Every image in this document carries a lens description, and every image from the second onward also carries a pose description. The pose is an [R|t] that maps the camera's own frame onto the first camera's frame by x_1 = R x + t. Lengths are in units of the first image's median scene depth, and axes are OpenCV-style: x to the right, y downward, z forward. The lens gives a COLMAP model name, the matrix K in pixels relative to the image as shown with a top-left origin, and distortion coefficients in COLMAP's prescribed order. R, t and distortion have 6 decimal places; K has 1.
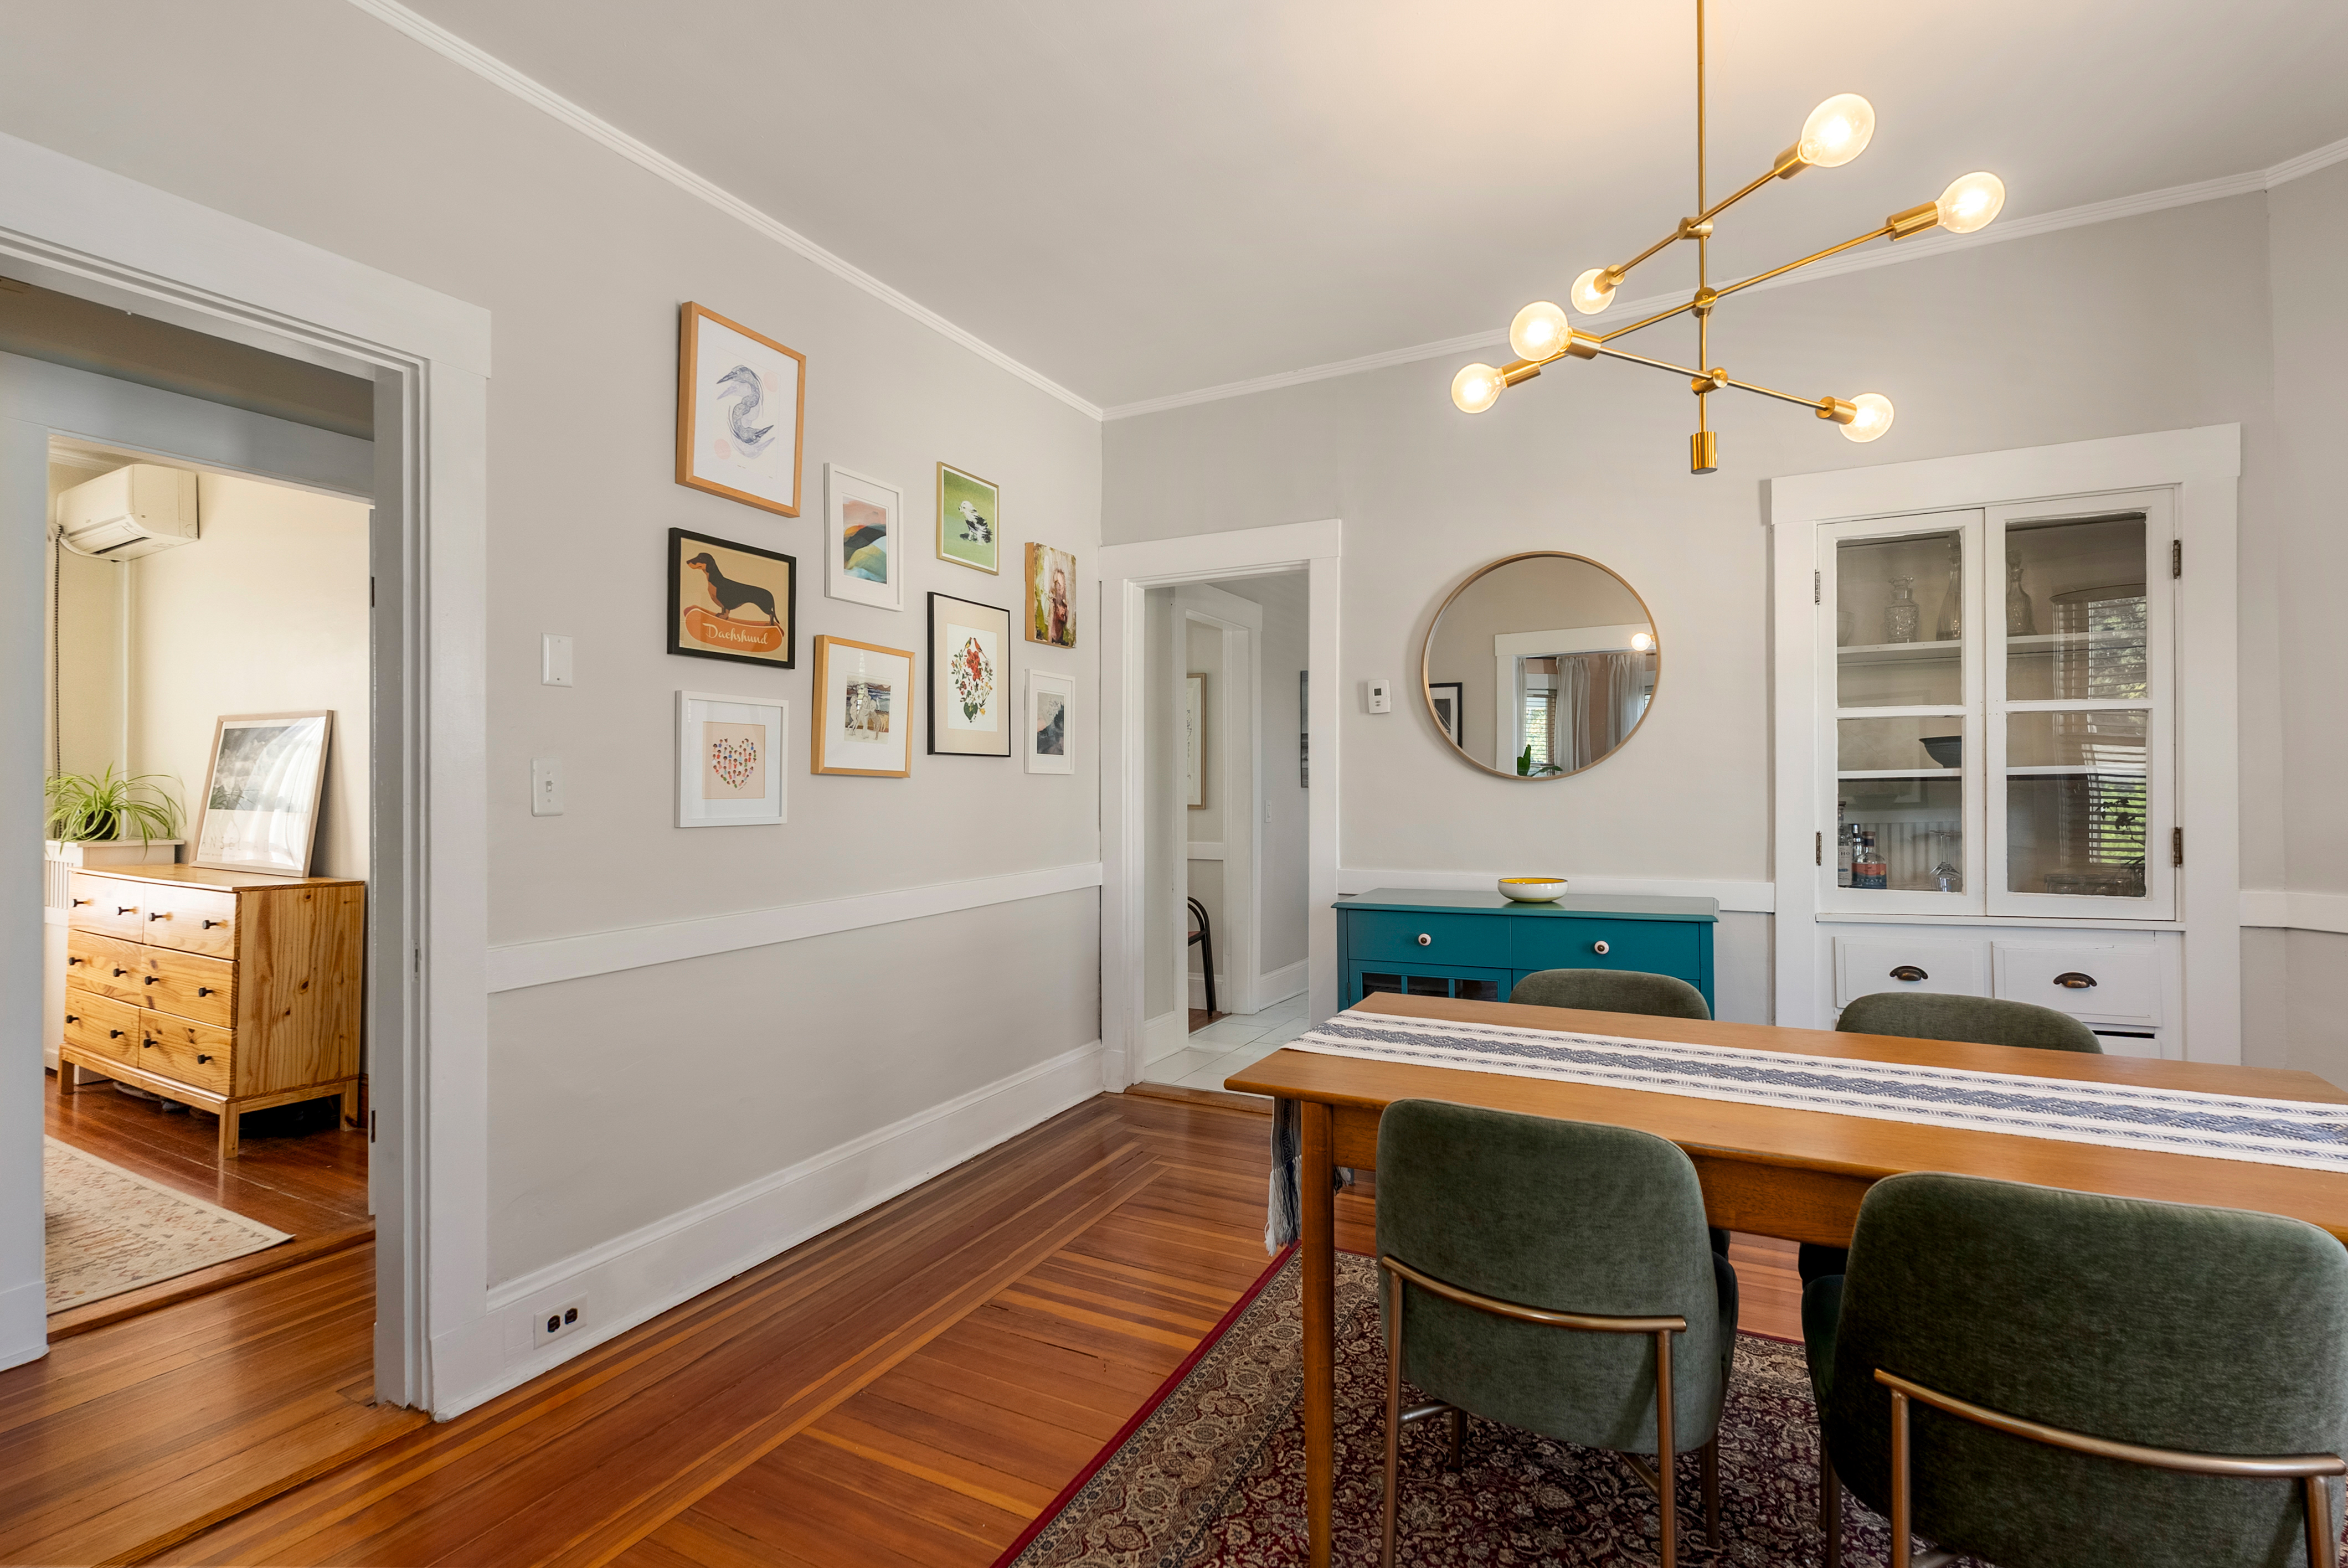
lens RADIAL K [[1044.5, 0, 1174.3], [0, 1044.5, 787.4], [0, 0, 1]] dist [0.003457, 0.000052]
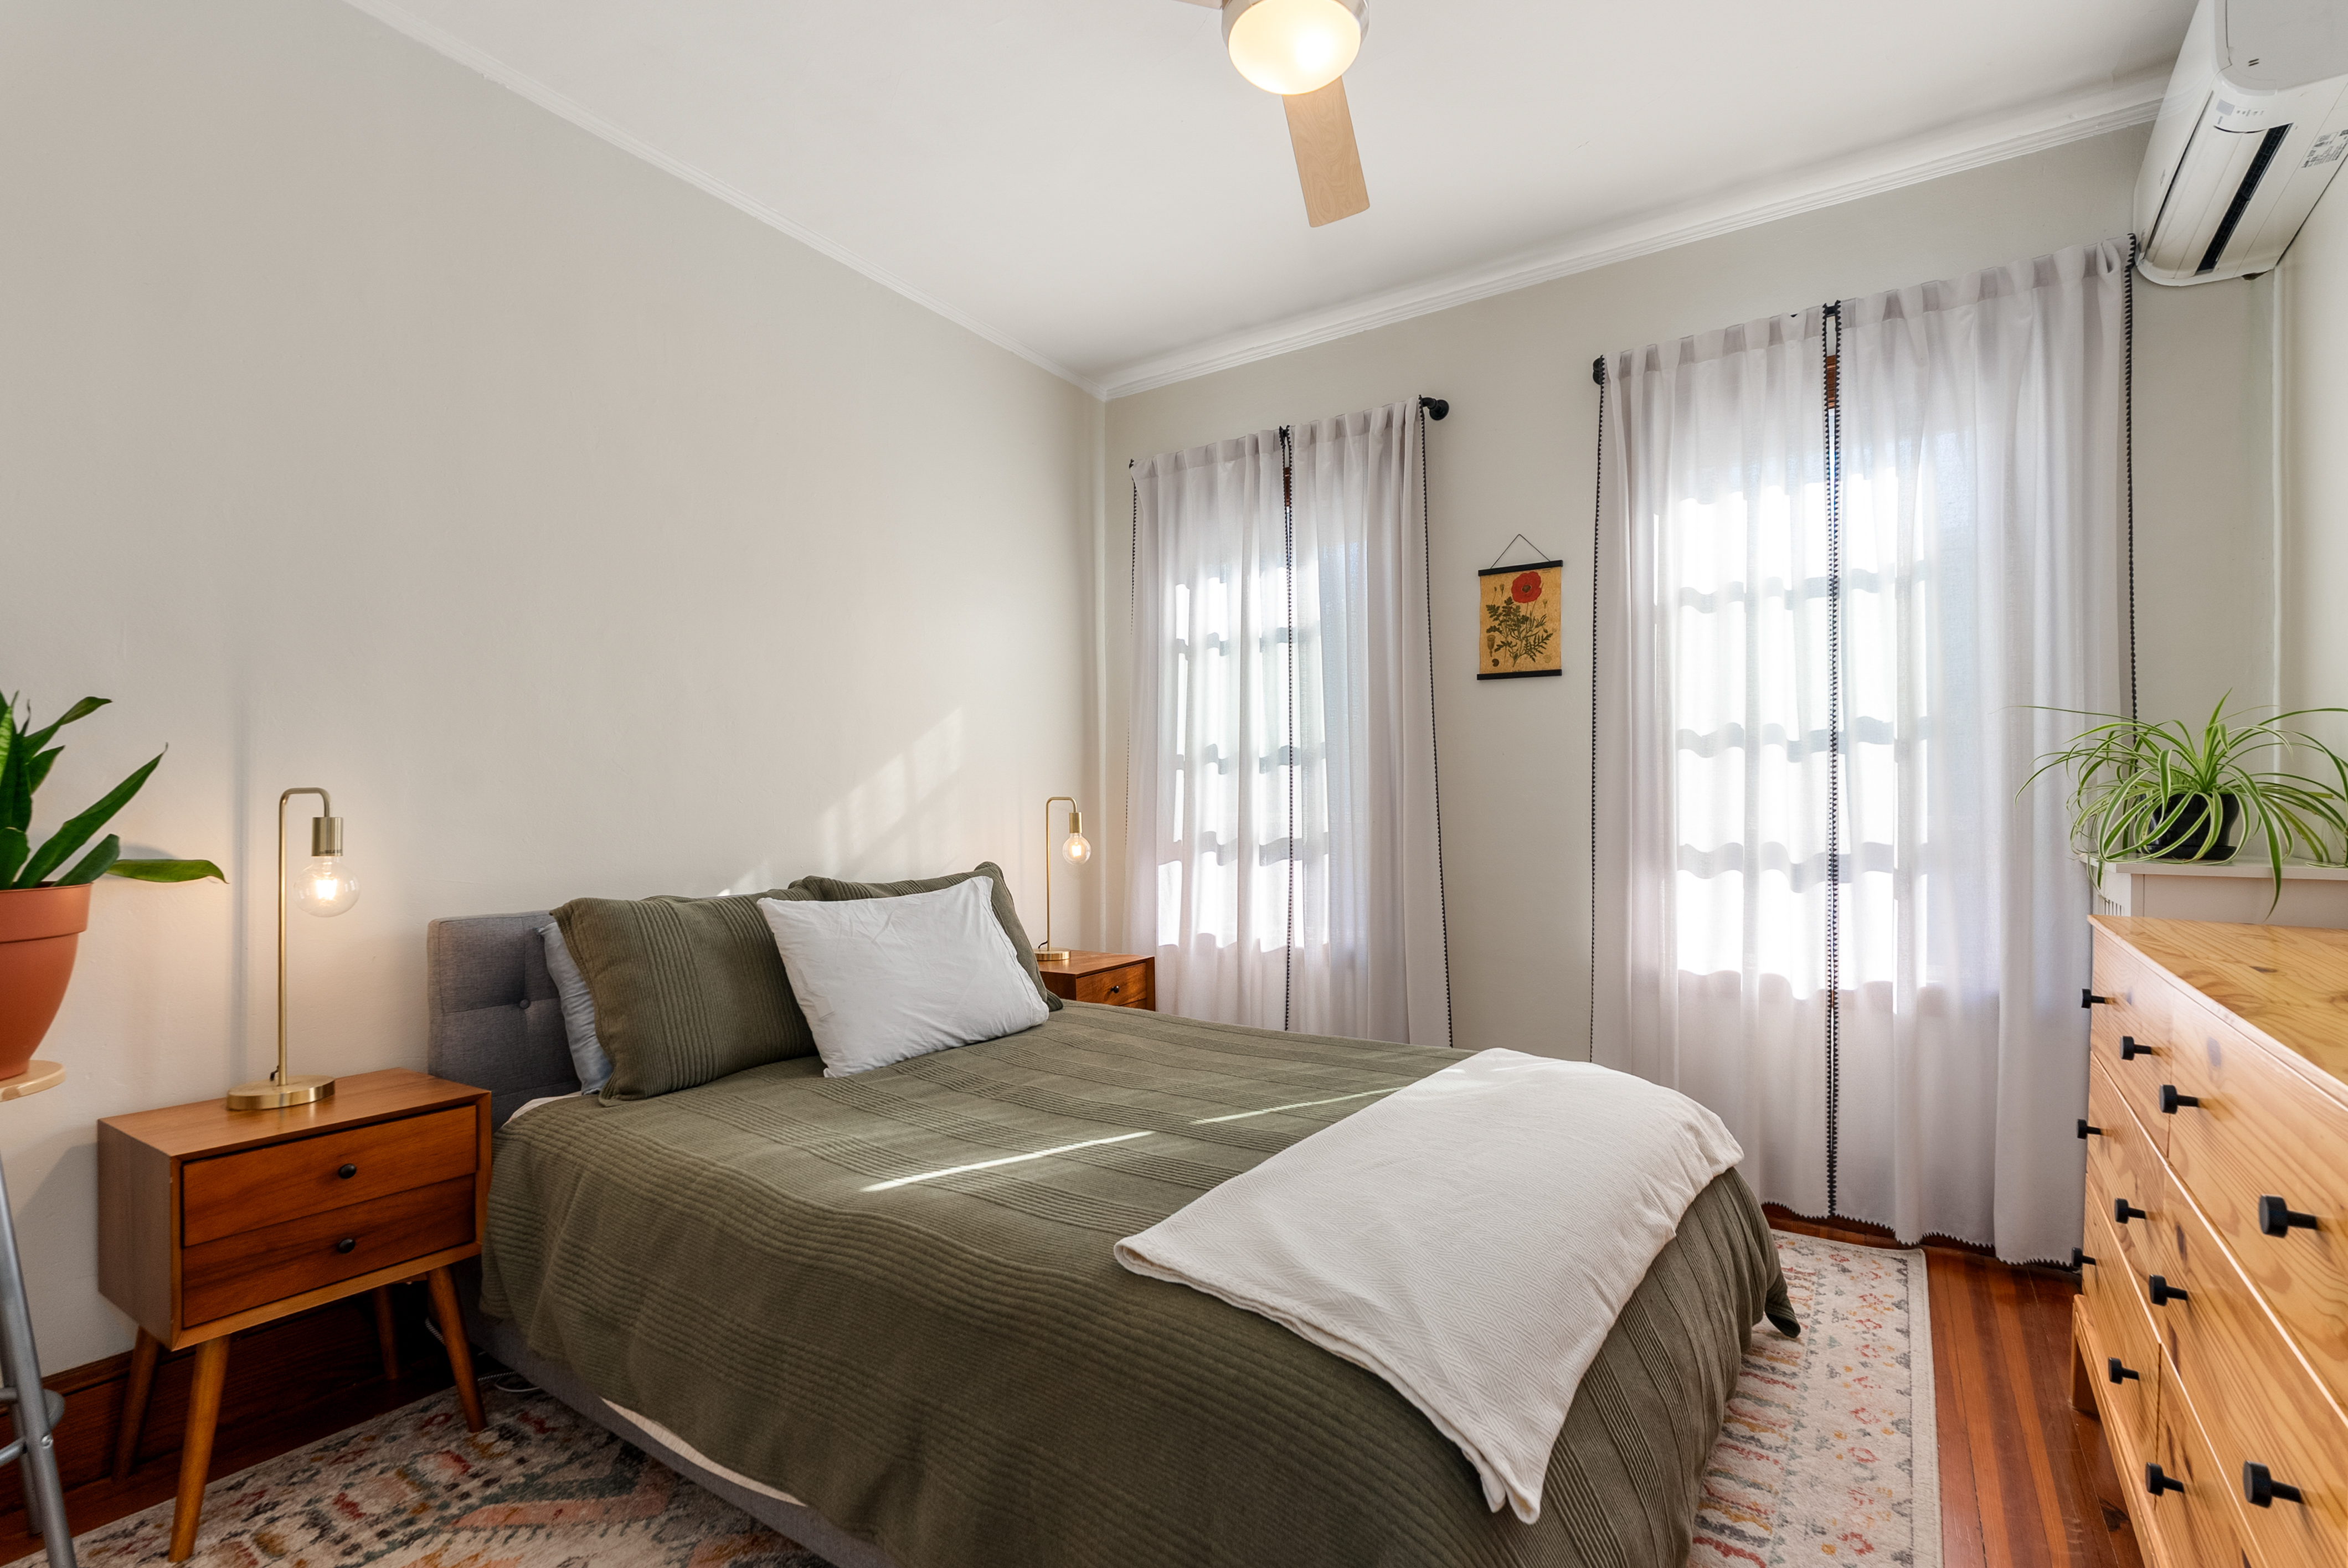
lens RADIAL K [[1044.5, 0, 1174.3], [0, 1044.5, 798.4], [0, 0, 1]] dist [0.003457, 0.000052]
pose [[-0.124501, -0.000401, -0.992219, -0.527676], [0.002616, 0.999996, -0.000733, 0.023196], [0.992216, -0.002687, -0.124499, 0.632651]]
